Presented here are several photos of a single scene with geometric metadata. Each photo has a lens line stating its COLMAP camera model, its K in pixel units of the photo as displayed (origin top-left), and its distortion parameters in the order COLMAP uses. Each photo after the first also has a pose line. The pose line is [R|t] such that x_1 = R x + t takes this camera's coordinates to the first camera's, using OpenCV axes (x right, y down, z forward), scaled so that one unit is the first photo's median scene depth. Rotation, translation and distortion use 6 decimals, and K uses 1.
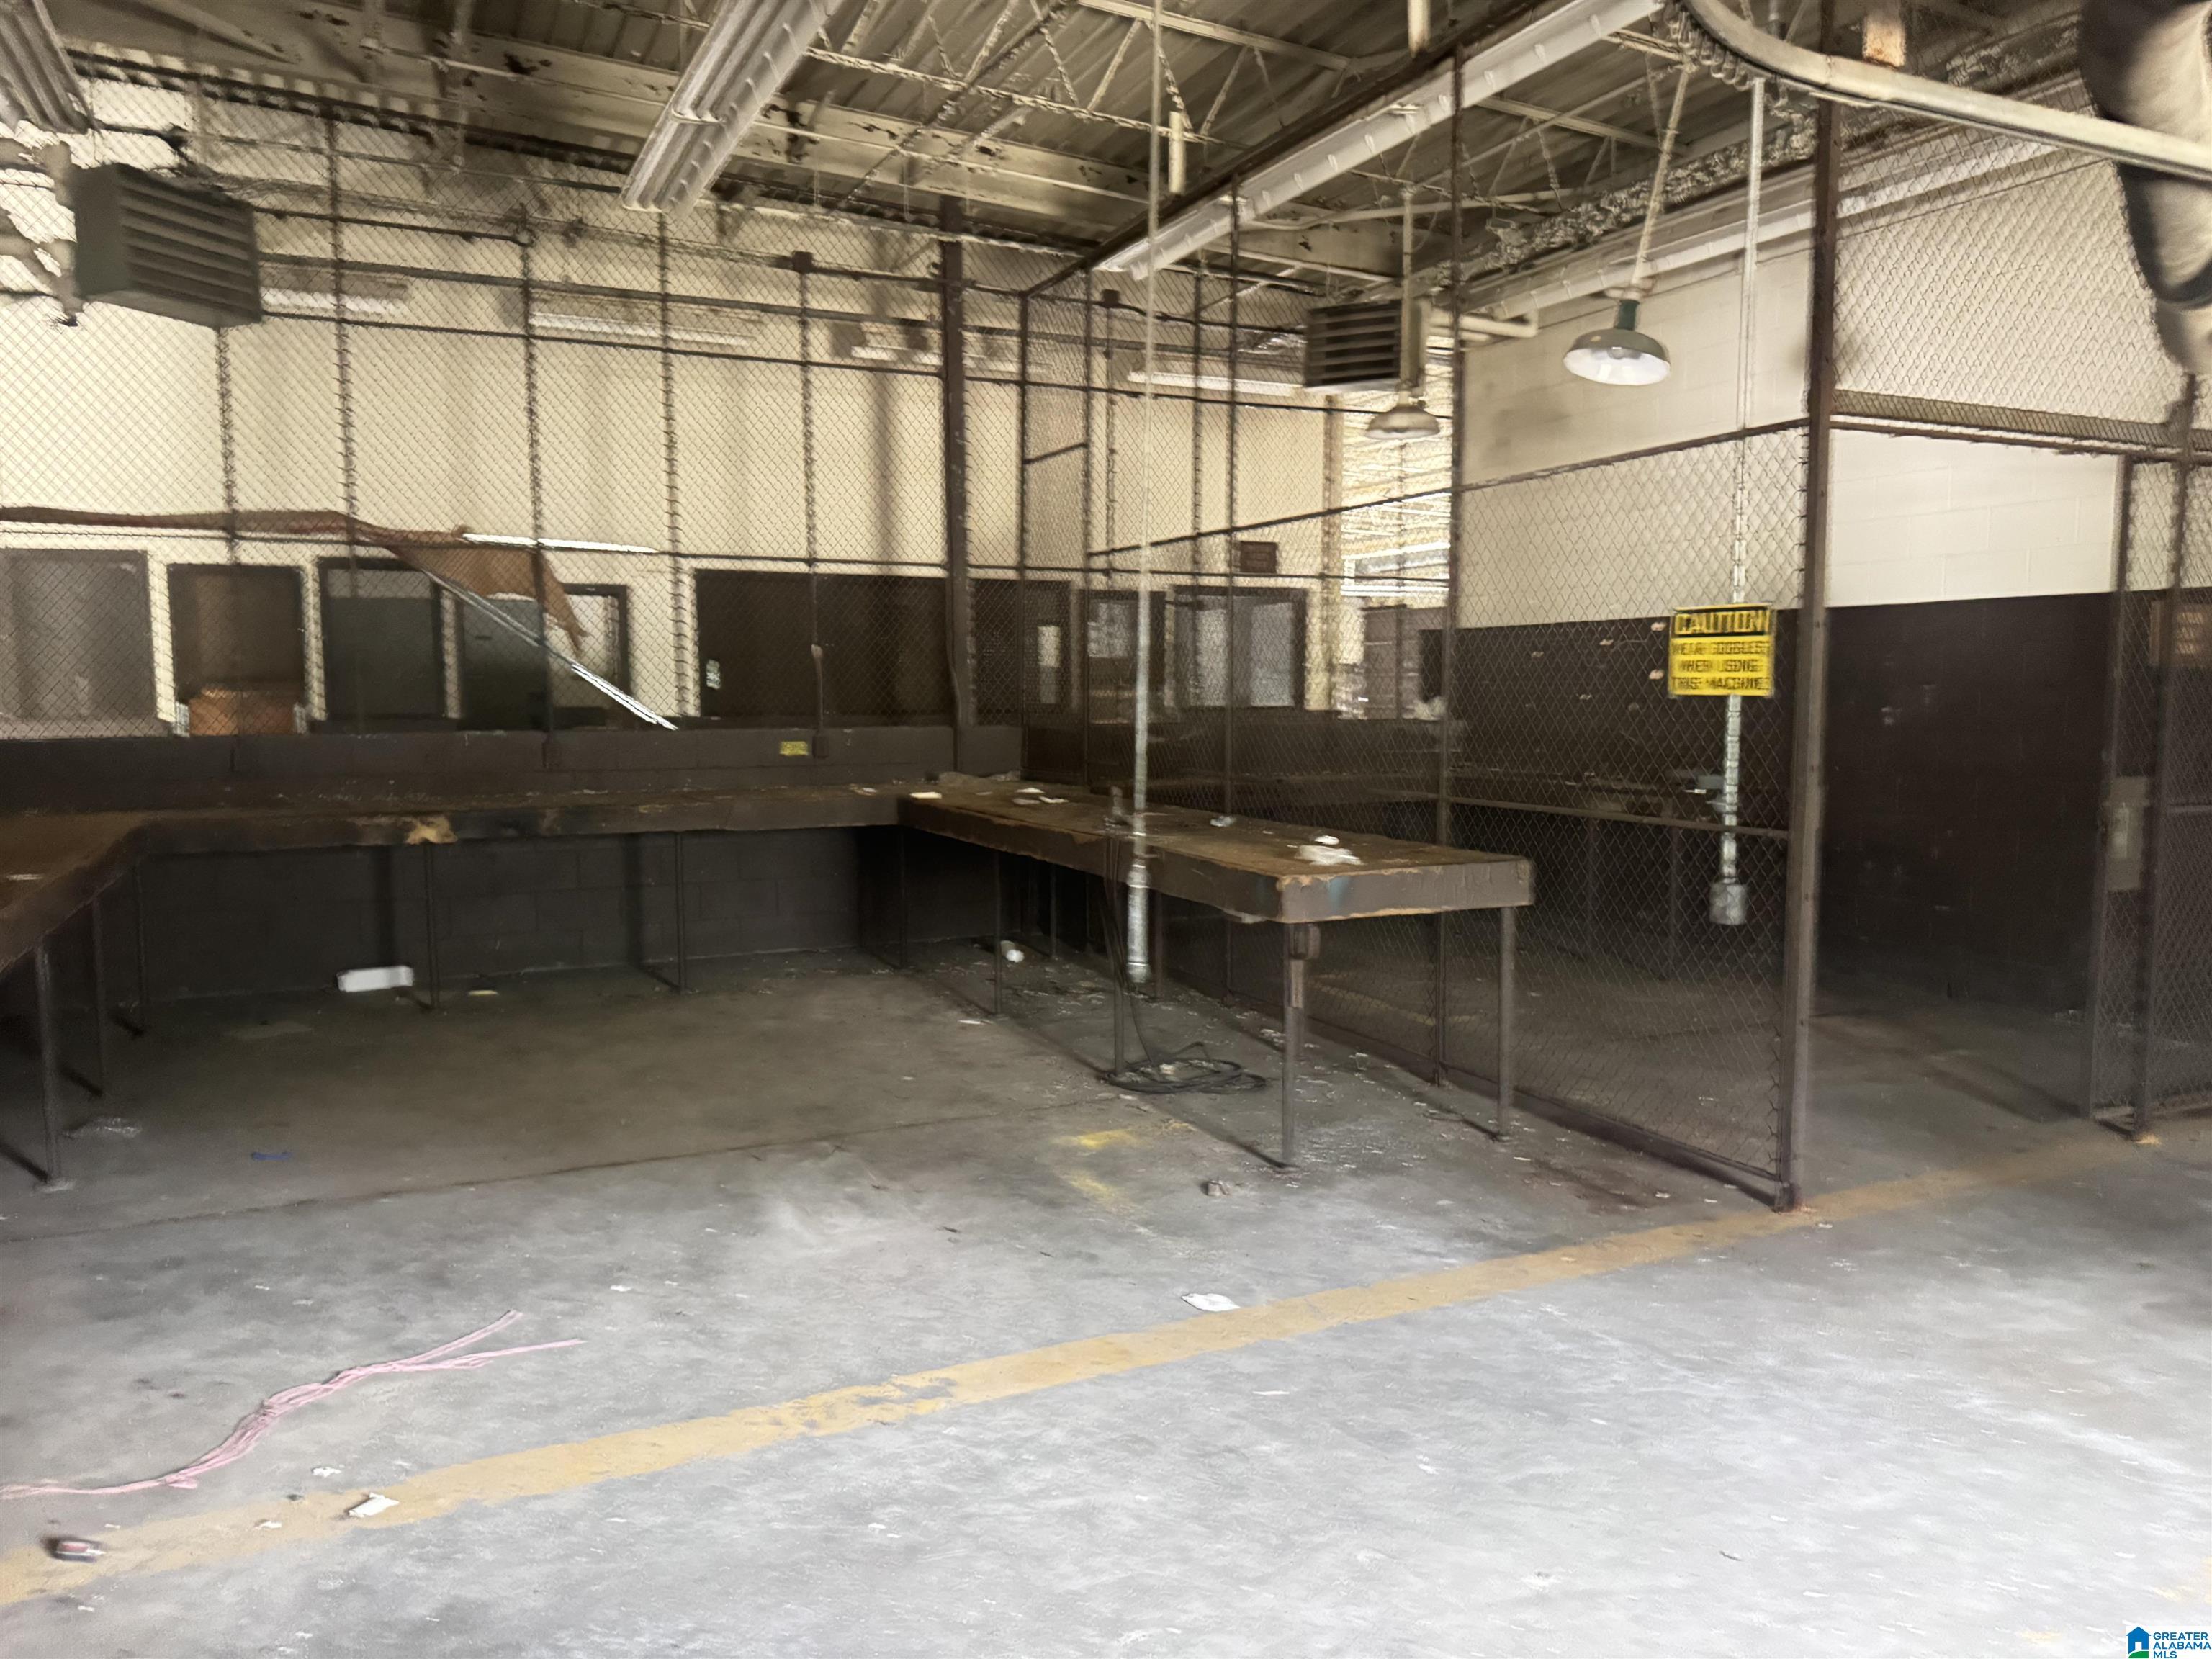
lens RADIAL K [[1579.0, 0, 1104.8], [0, 1579.0, 838.1], [0, 0, 1]] dist [0.086737, -0.123971]
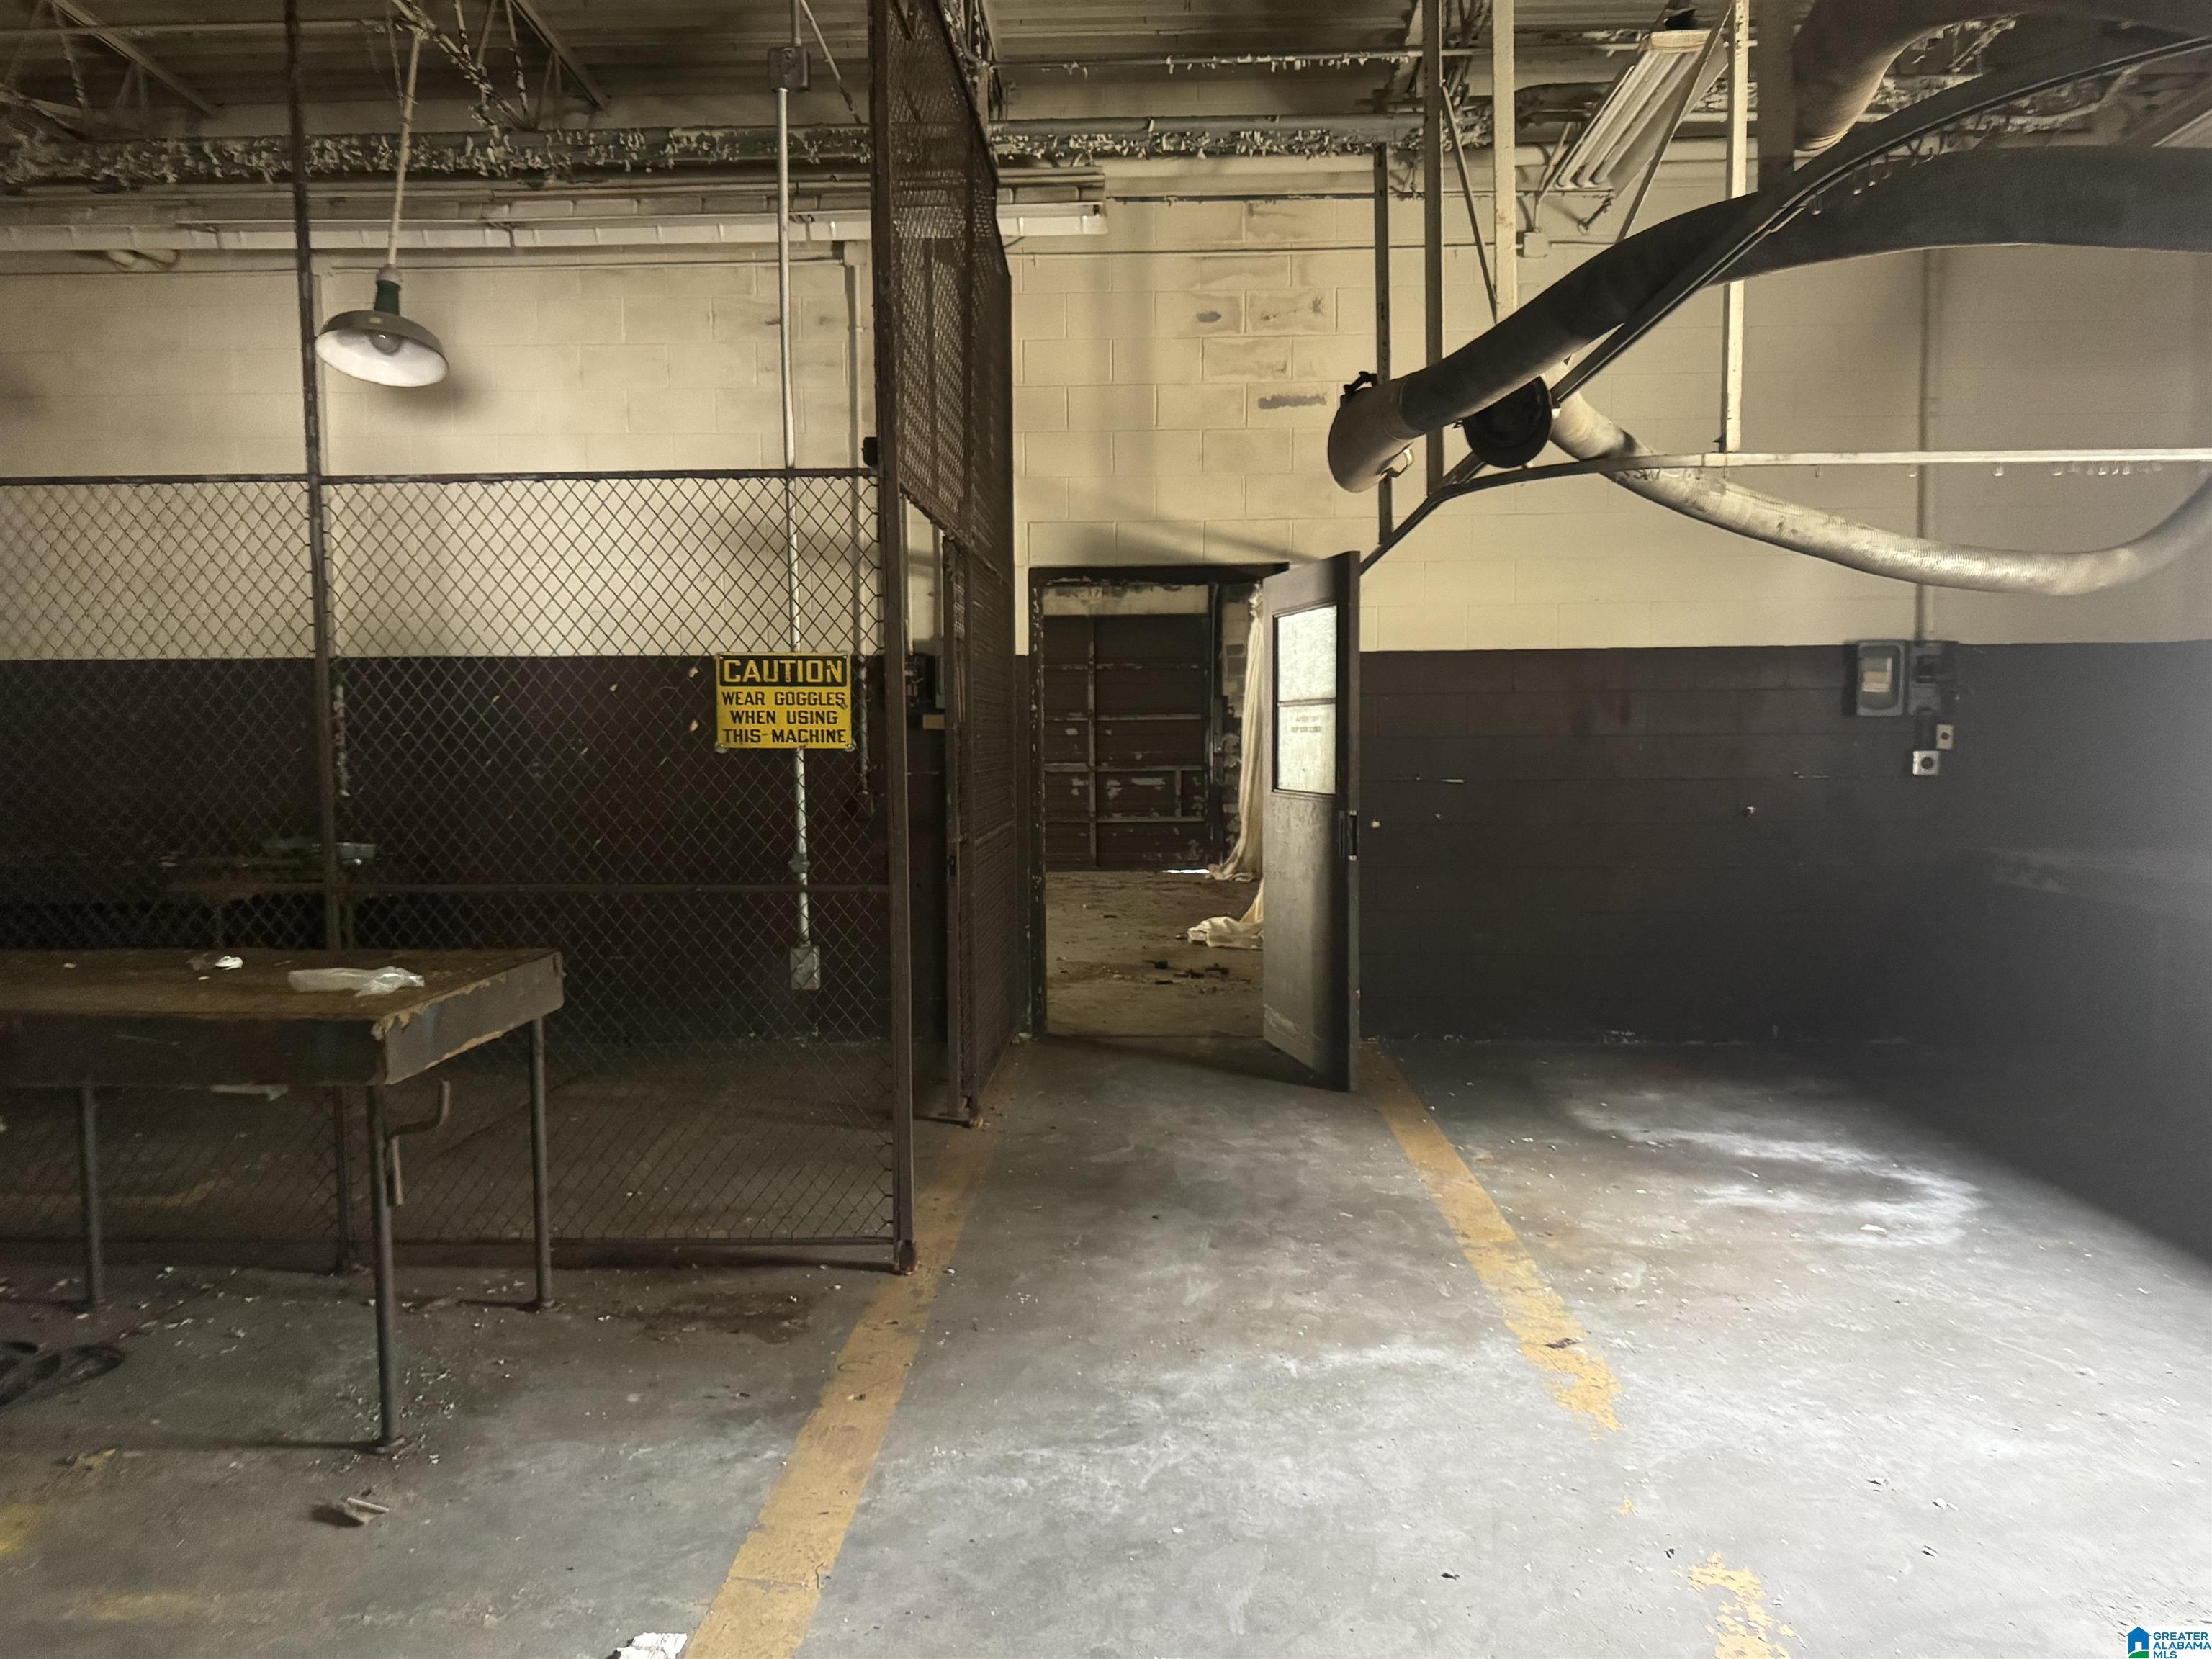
lens RADIAL K [[1574.3, 0, 1114.9], [0, 1574.3, 829.3], [0, 0, 1]] dist [0.088287, -0.119751]
pose [[0.458126, -0.055803, 0.887134, -0.314131], [0.089680, 0.995837, 0.016328, -0.035638], [-0.884352, 0.072078, 0.461223, 0.361101]]
